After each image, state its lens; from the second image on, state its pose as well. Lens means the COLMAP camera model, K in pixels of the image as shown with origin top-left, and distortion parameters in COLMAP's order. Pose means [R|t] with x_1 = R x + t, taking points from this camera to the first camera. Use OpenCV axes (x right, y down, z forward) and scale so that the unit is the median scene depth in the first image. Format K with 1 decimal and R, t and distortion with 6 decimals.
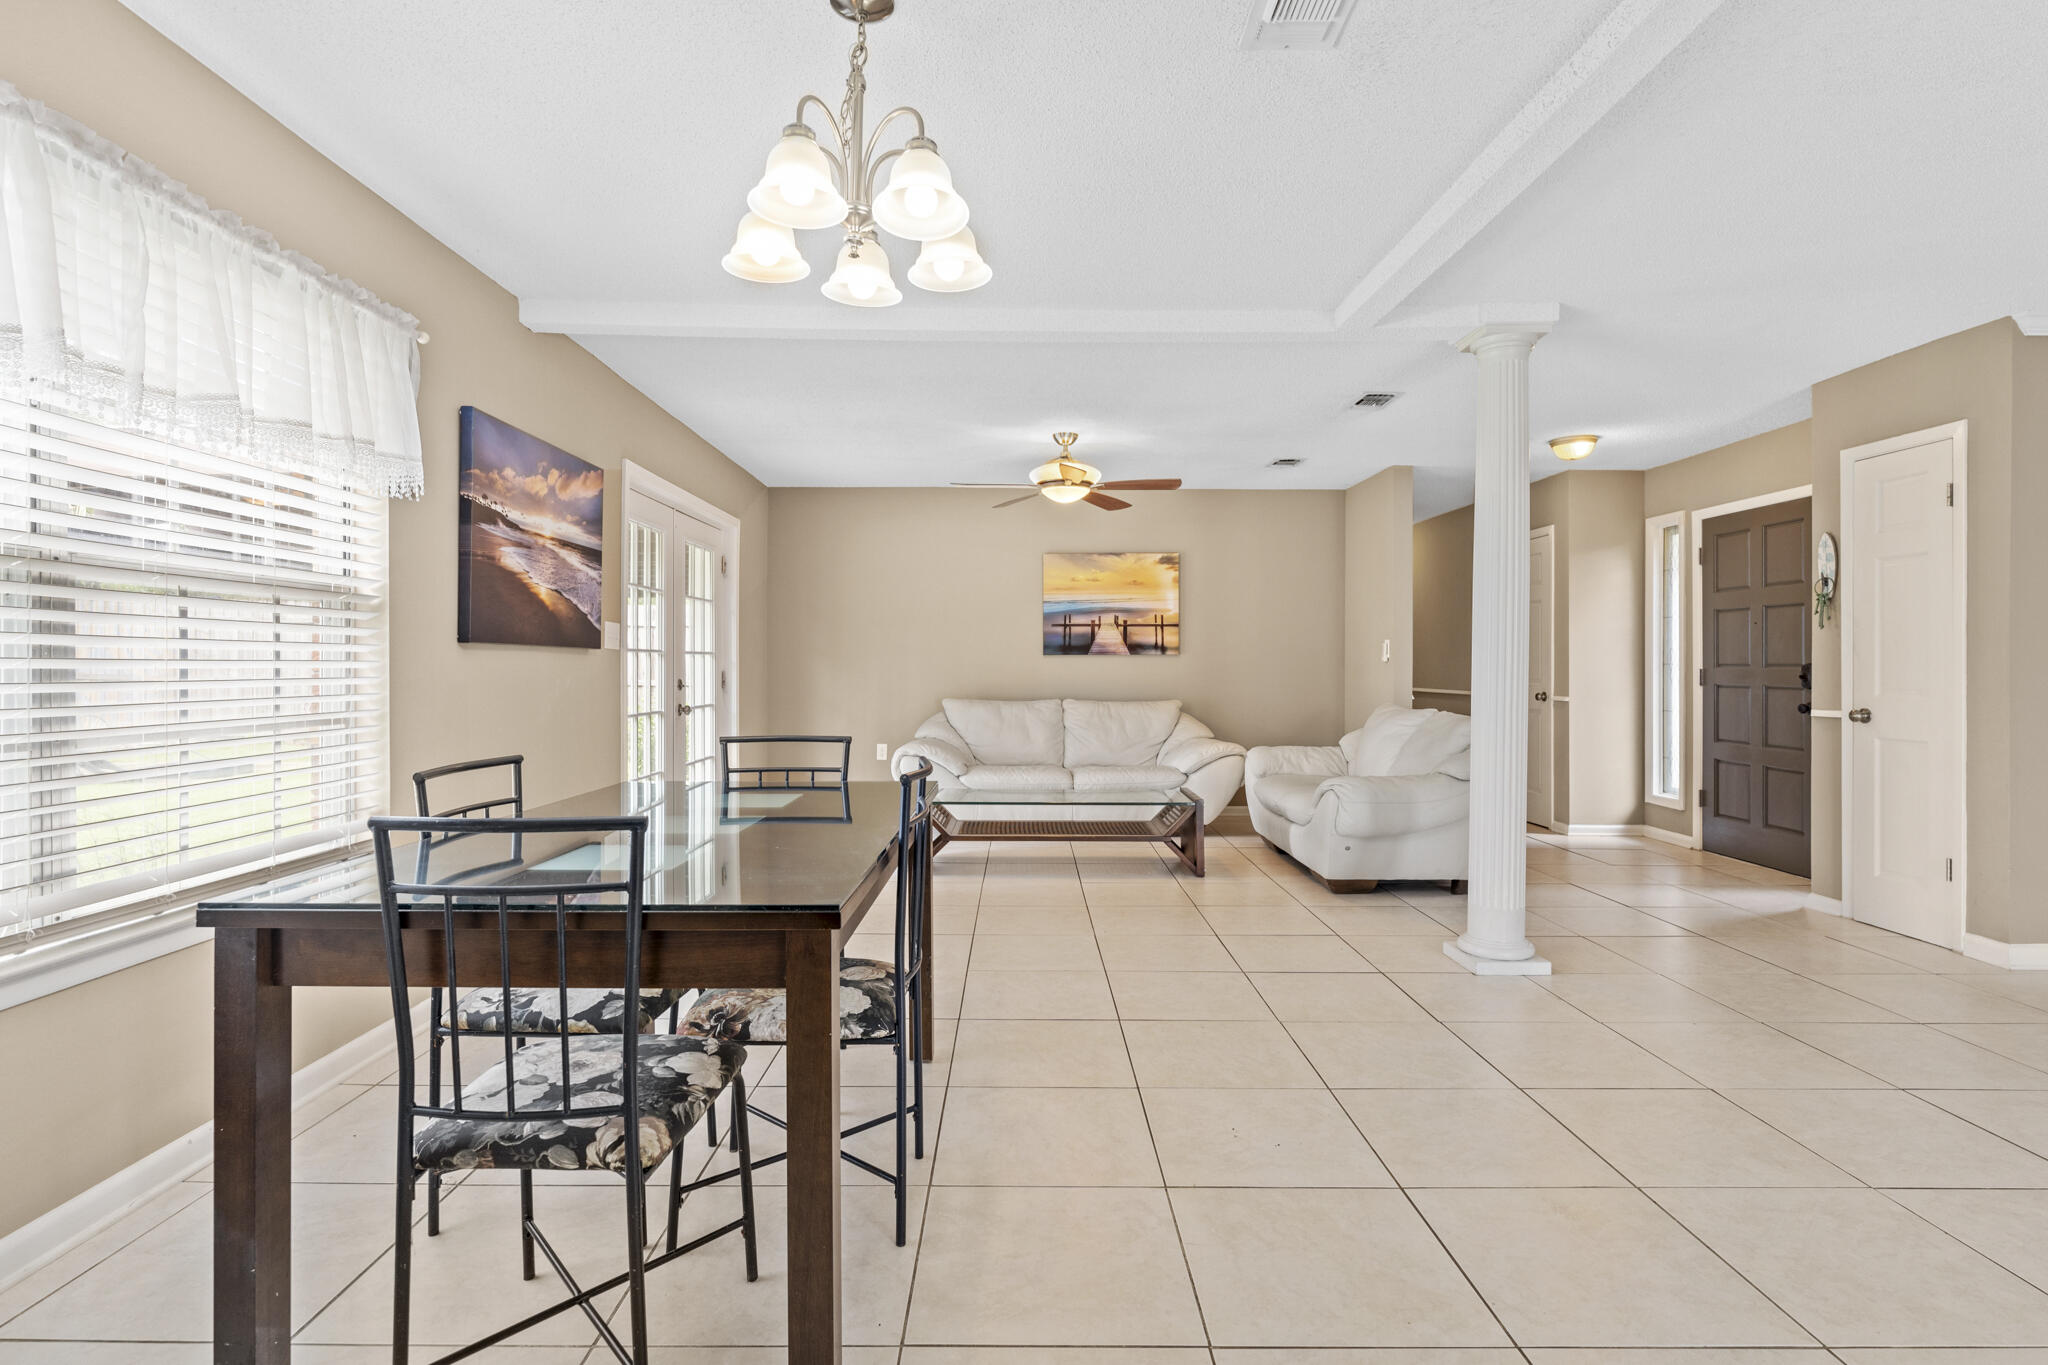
lens RADIAL K [[1001.9, 0, 1019.8], [0, 1001.9, 662.7], [0, 0, 1]] dist [0.012661, -0.000667]
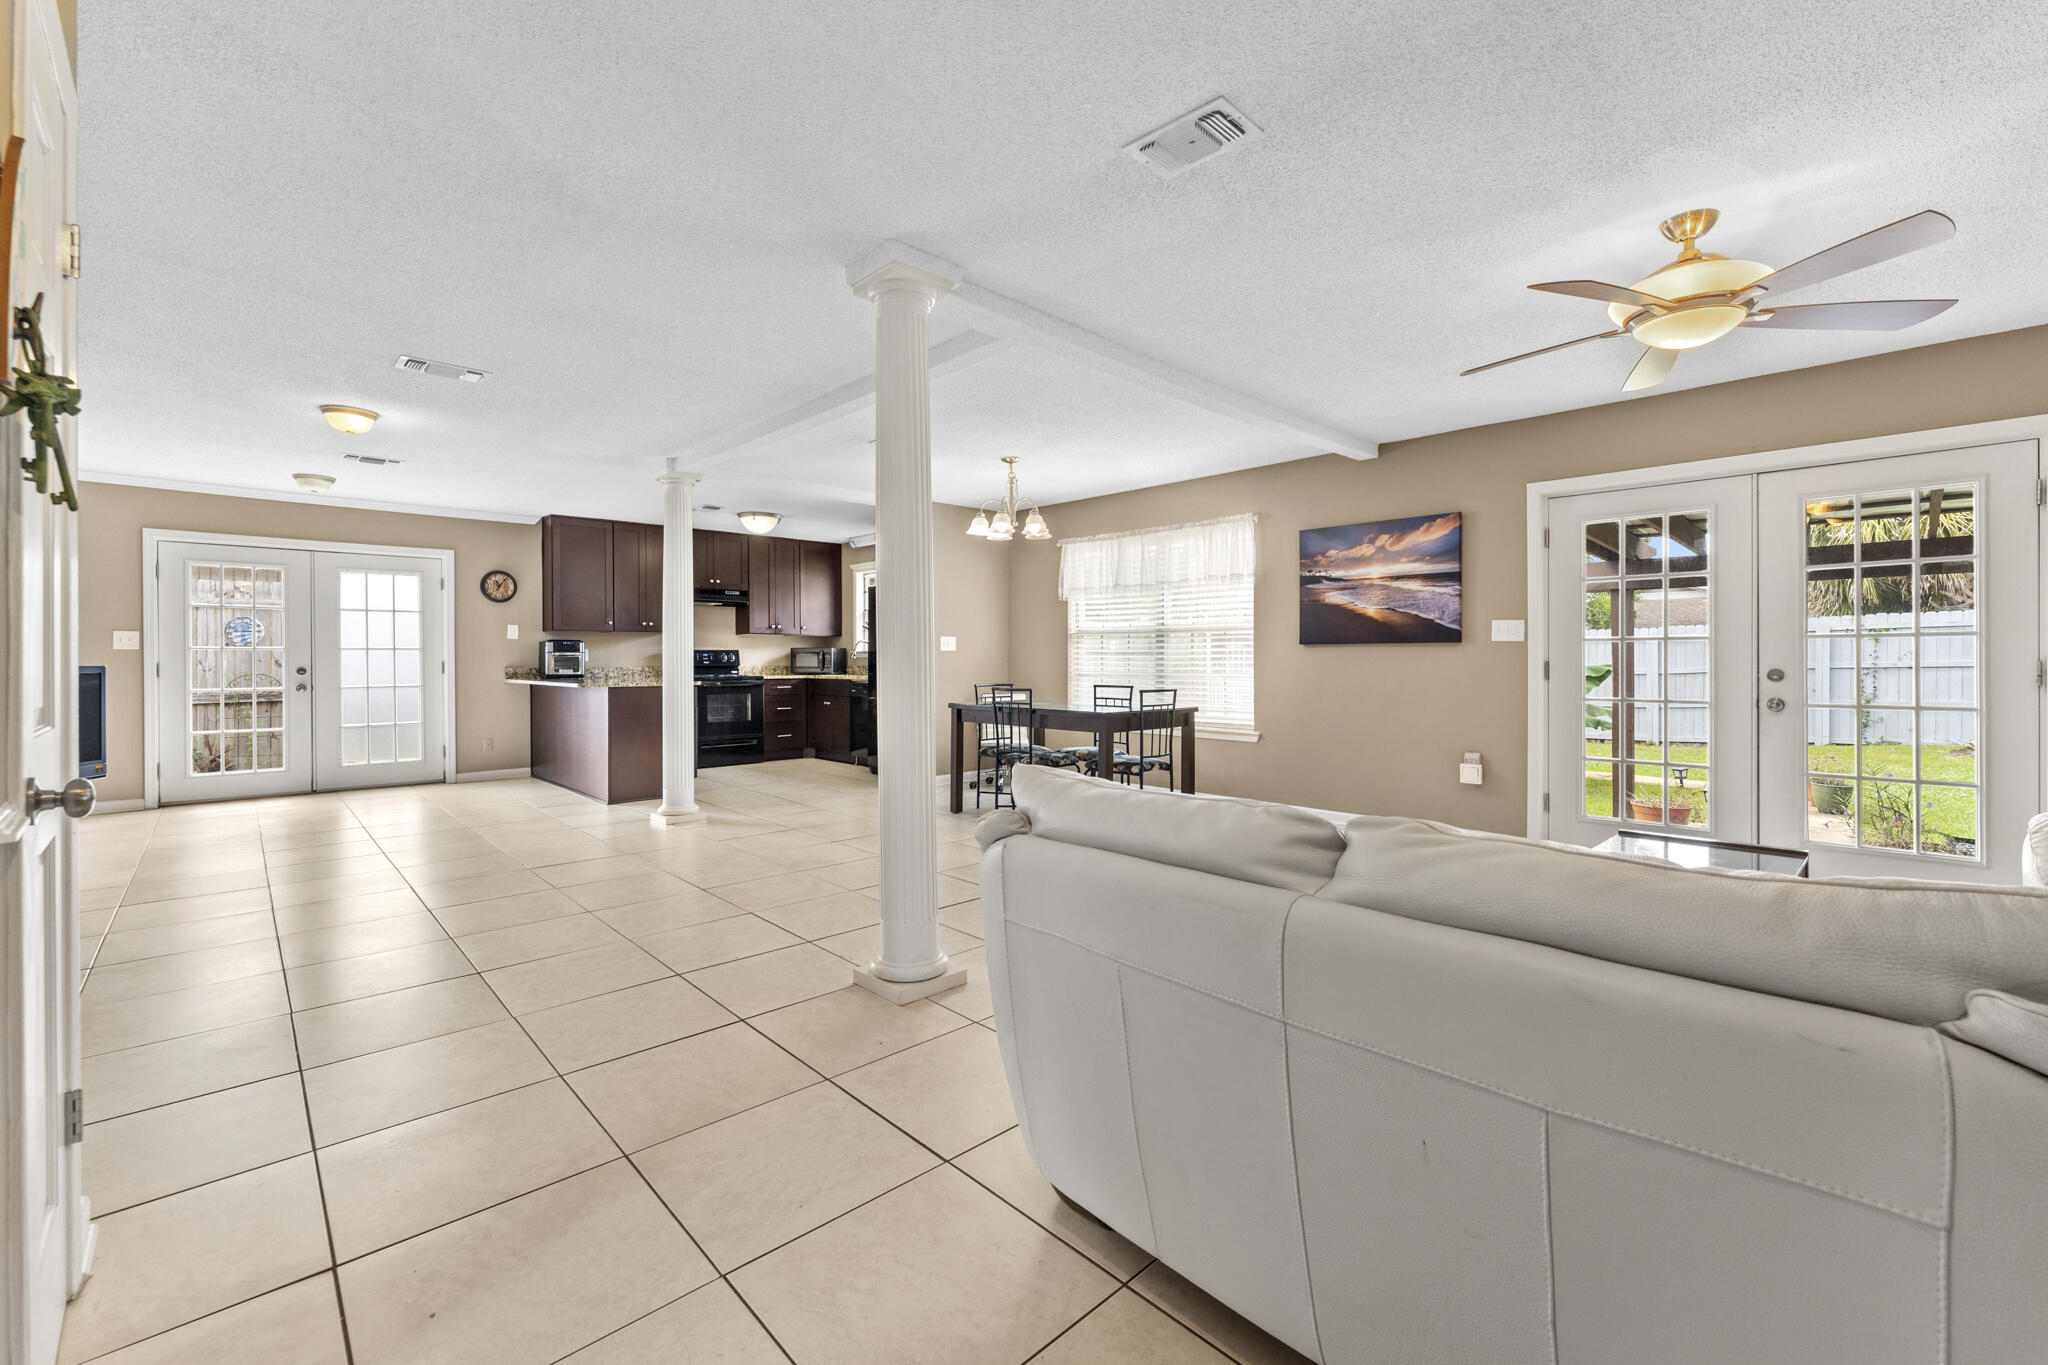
lens RADIAL K [[851.1, 0, 1022.1], [0, 851.1, 660.0], [0, 0, 1]] dist [-0.002156, -0.000160]
pose [[-0.731604, 0.002088, -0.681727, 0.569878], [0.004215, 0.999990, -0.001461, 0.006453], [0.681717, -0.003943, -0.731606, 1.009907]]
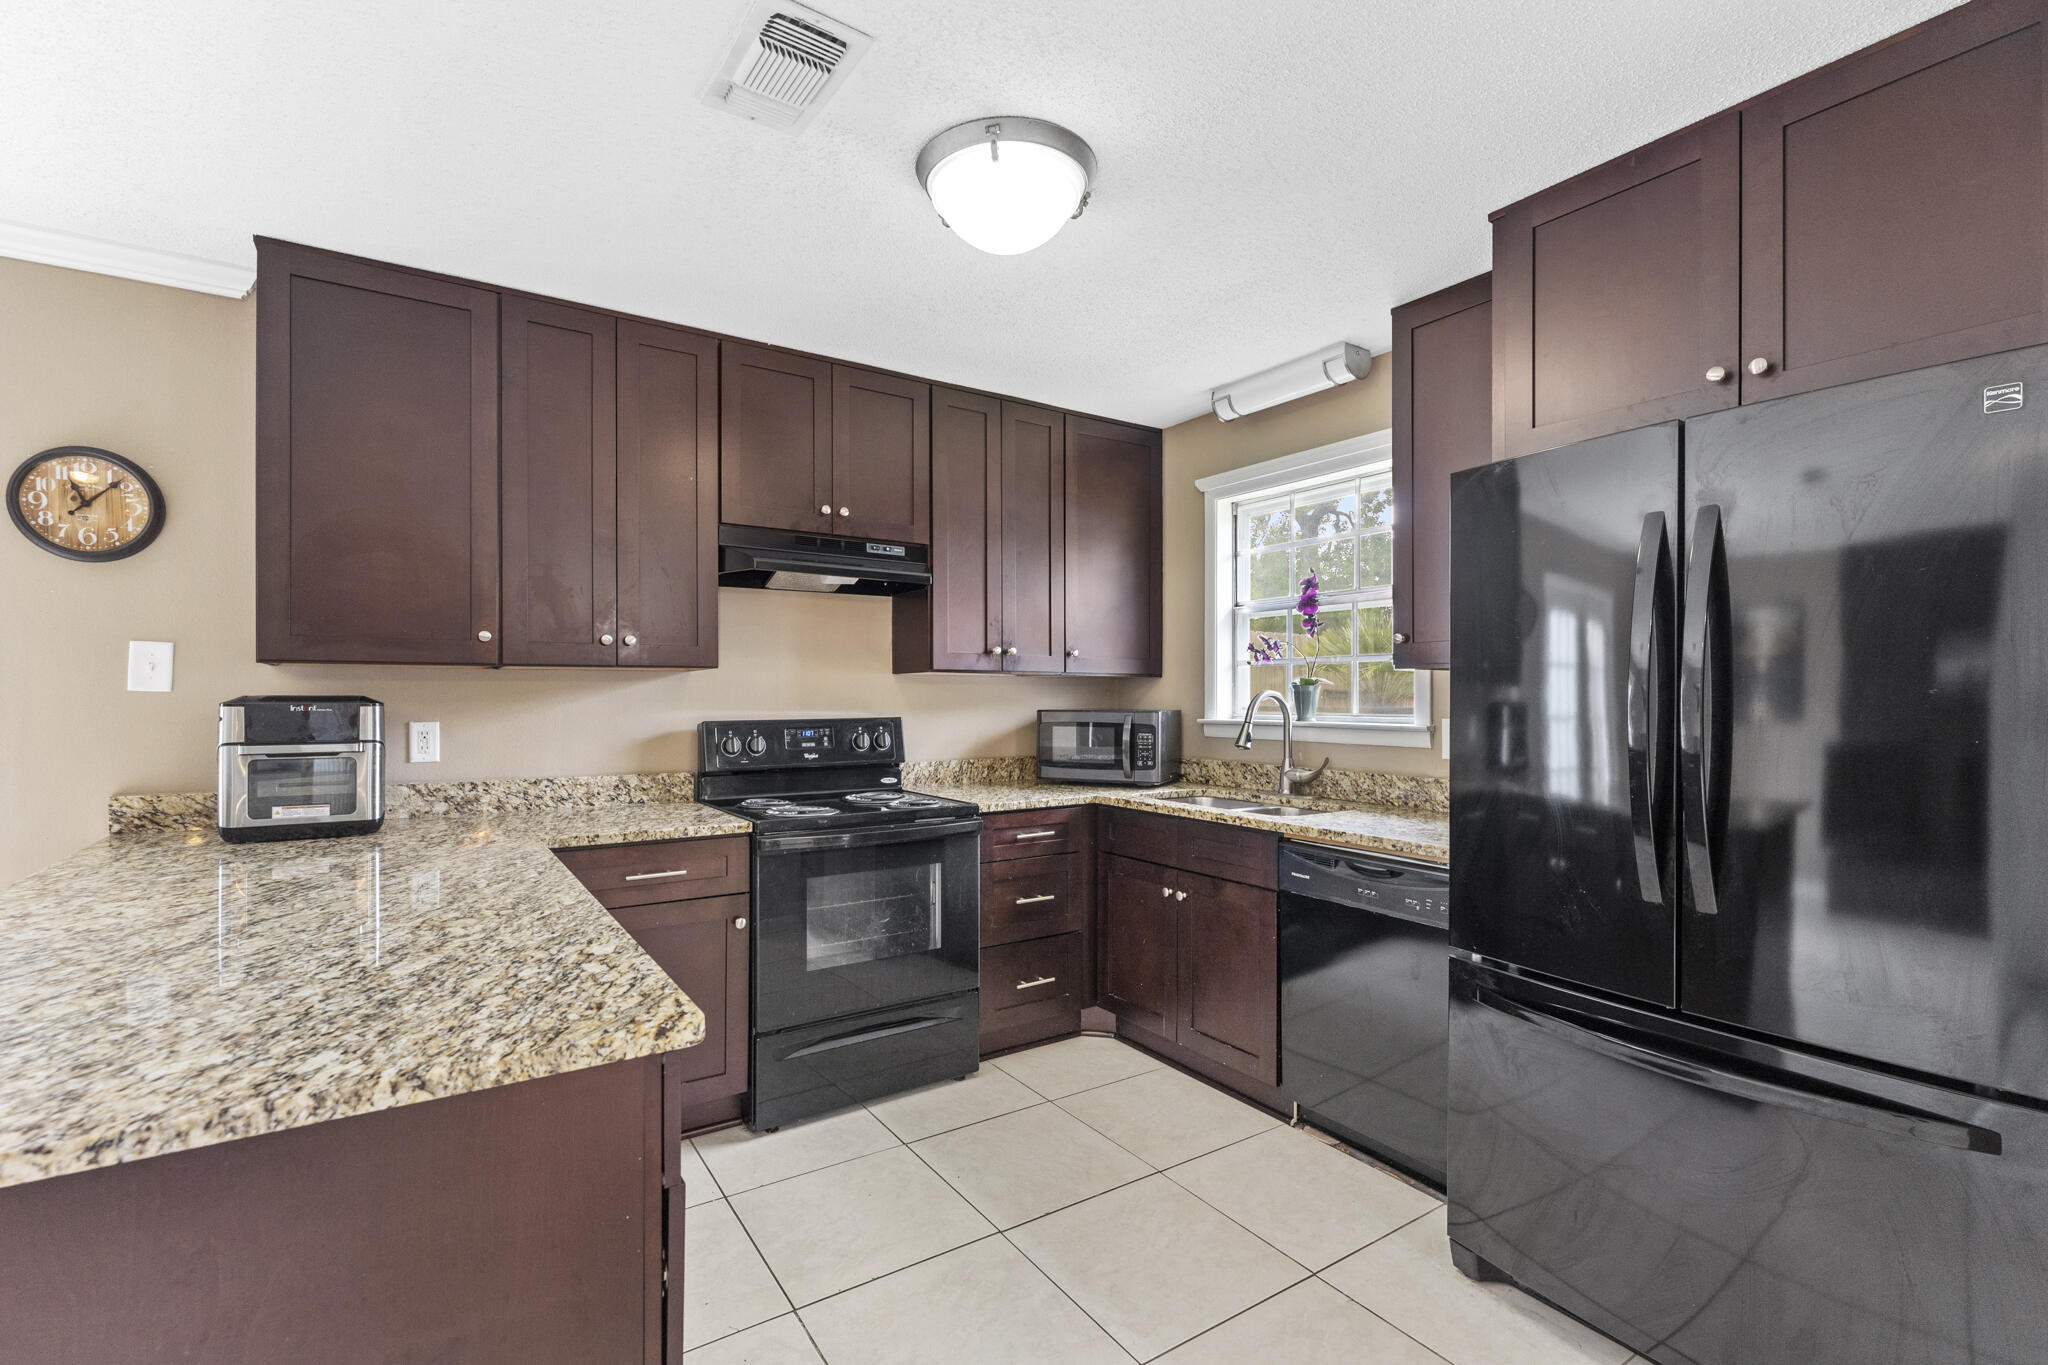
lens RADIAL K [[911.9, 0, 1011.6], [0, 911.9, 687.2], [0, 0, 1]] dist [-0.001217, -0.000236]
pose [[-0.836960, -0.006275, -0.547228, 0.159647], [-0.001790, 0.999960, -0.008727, -0.029909], [0.547261, -0.006325, -0.836938, 0.071510]]
